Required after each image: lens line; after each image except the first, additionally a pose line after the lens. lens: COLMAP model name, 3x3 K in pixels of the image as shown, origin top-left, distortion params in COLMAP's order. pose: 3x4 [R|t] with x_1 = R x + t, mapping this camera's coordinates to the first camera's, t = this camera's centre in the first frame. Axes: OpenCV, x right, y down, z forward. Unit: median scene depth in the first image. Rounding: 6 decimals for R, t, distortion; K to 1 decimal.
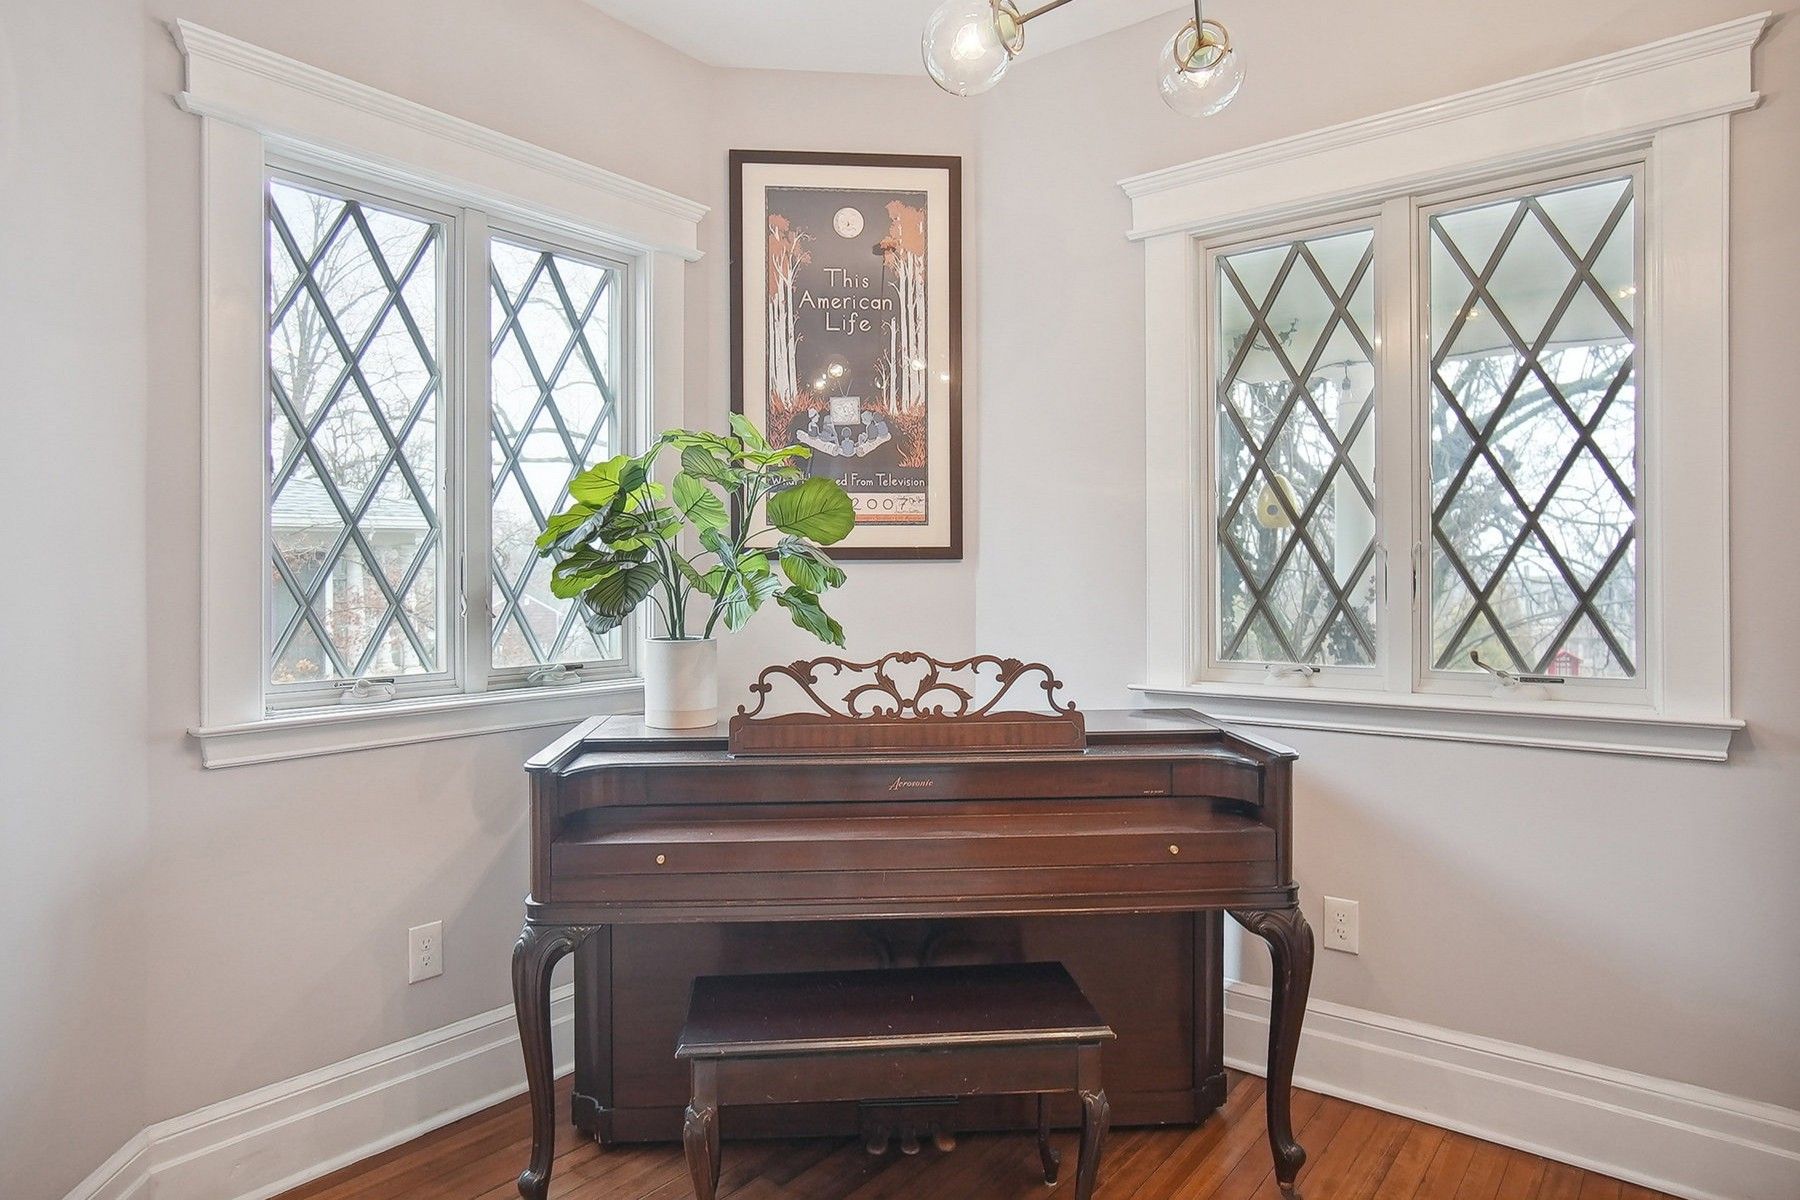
lens RADIAL K [[1043.3, 0, 905.8], [0, 1043.3, 591.0], [0, 0, 1]] dist [-0.002792, -0.000436]
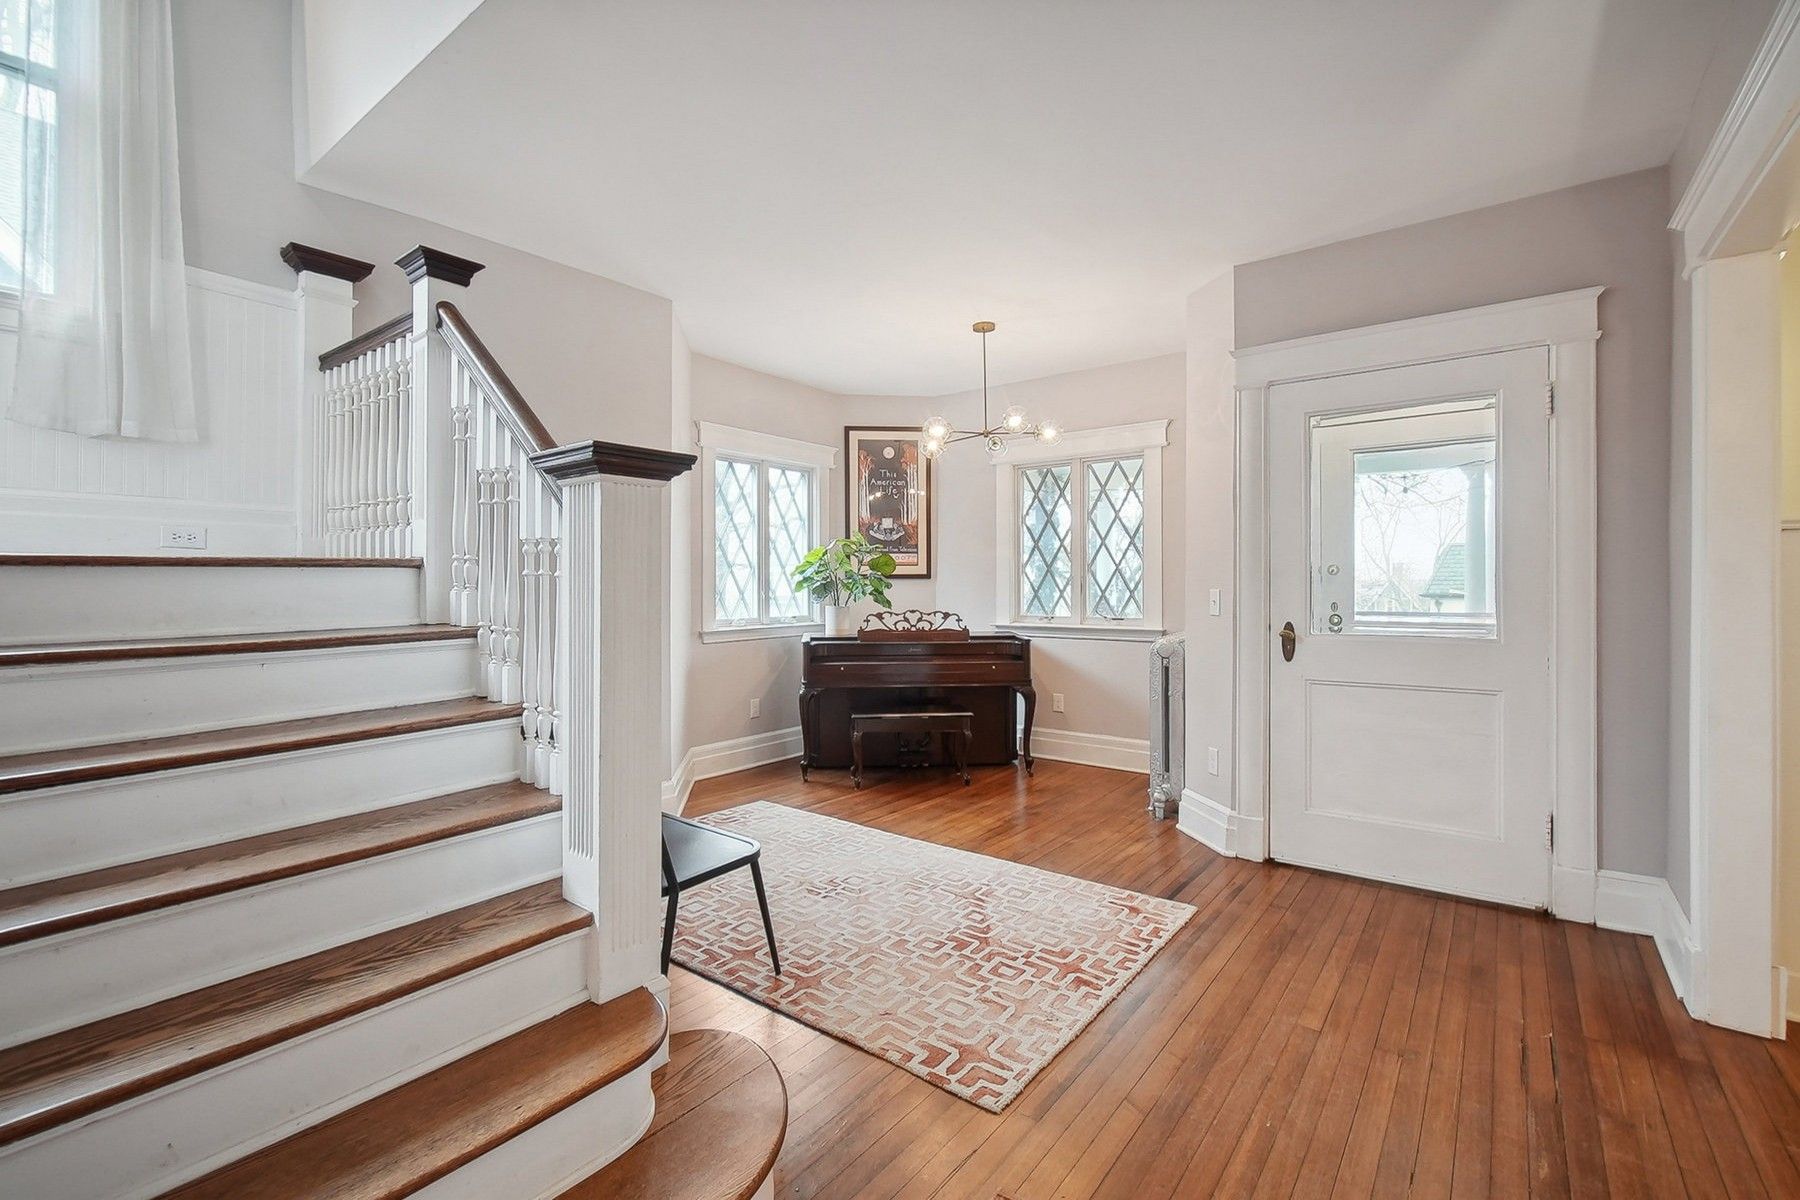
lens RADIAL K [[805.0, 0, 901.4], [0, 805.0, 587.5], [0, 0, 1]] dist [-0.009715, -0.000190]
pose [[0.999914, 0.000360, 0.013114, -0.061261], [-0.000276, 0.999980, -0.006339, 0.006865], [-0.013116, 0.006335, 0.999894, -1.321524]]
